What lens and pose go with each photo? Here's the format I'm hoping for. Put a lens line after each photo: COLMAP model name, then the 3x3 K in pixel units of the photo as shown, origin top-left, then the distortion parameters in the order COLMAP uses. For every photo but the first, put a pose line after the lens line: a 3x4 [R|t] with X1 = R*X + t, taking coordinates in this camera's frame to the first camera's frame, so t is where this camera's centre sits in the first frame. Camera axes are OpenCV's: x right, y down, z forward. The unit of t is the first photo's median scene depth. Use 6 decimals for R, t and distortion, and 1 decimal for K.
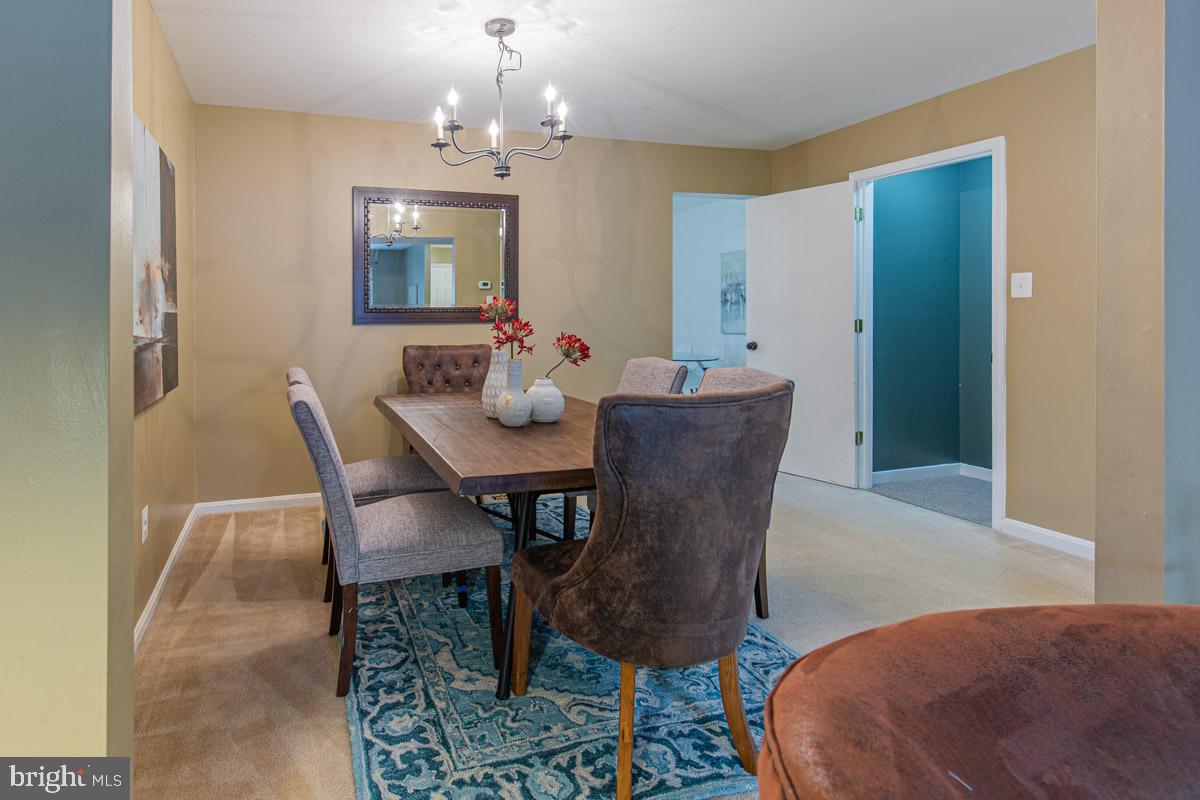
lens RADIAL K [[583.3, 0, 429.0], [0, 583.3, 313.8], [0, 0, 1]] dist [0.001851, 0.000102]
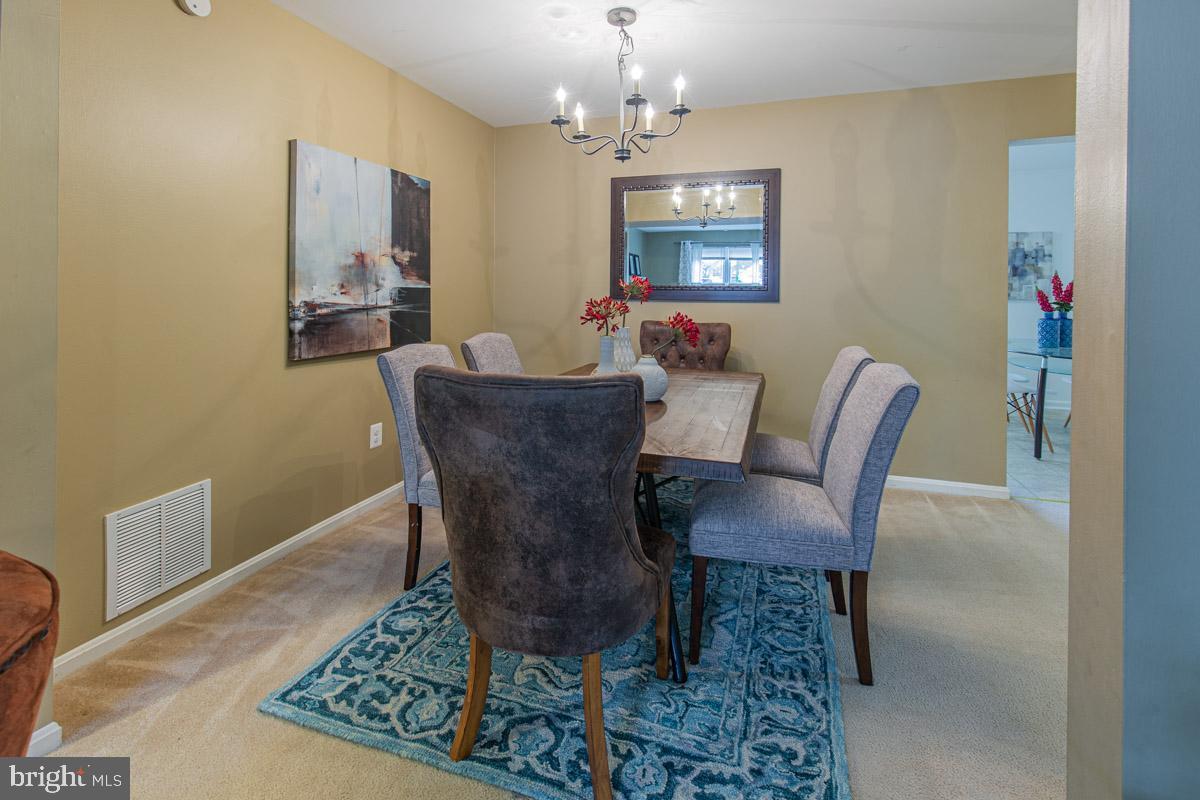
lens RADIAL K [[529.9, 0, 602.2], [0, 529.9, 288.0], [0, 0, 1]] dist [0.002159, 0.000184]
pose [[0.840226, 0.011190, -0.542120, 0.886417], [-0.013907, 0.999903, -0.000915, -0.008157], [0.542058, 0.008308, 0.840300, 0.274332]]
